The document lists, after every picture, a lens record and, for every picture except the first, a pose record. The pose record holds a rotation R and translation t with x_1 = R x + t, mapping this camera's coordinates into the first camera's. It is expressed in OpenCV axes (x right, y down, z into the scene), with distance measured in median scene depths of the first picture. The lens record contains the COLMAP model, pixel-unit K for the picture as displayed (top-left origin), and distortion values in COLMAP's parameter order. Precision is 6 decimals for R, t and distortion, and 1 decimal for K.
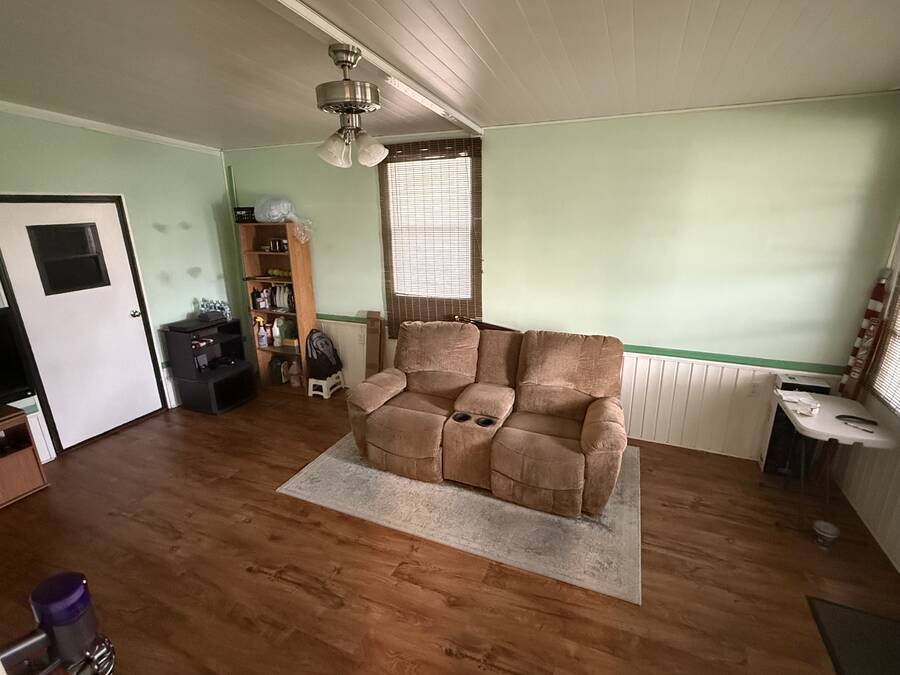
lens RADIAL K [[437.1, 0, 450.2], [0, 437.1, 336.8], [0, 0, 1]] dist [-0.001246, -0.000062]
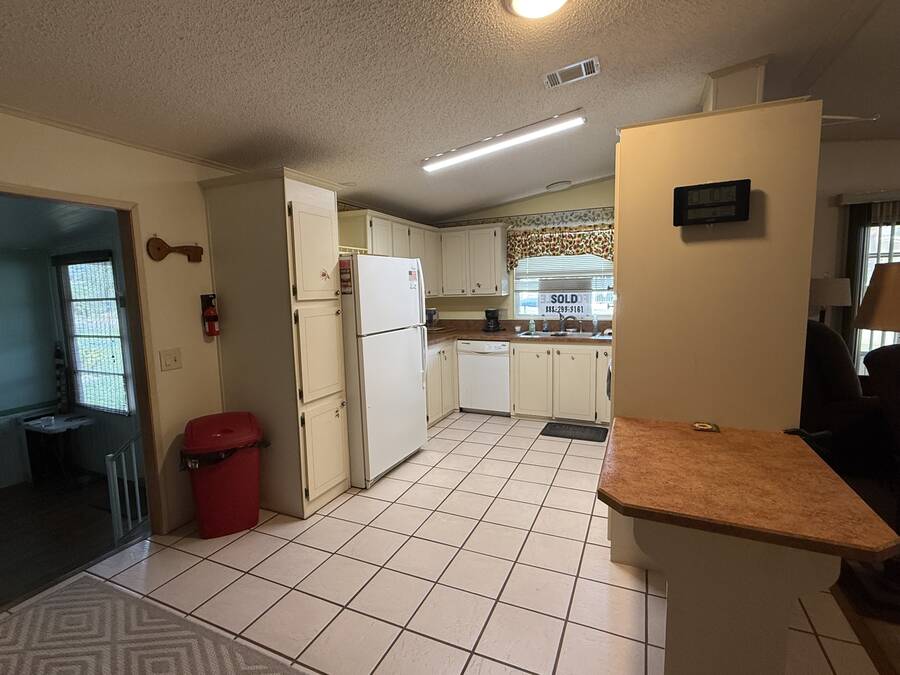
lens RADIAL K [[437.1, 0, 450.8], [0, 437.1, 337.3], [0, 0, 1]] dist [-0.001246, -0.000062]
pose [[0.026049, -0.090371, 0.995567, -0.731699], [0.320409, 0.944119, 0.077317, 0.207414], [-0.946921, 0.316974, 0.053549, -0.622370]]
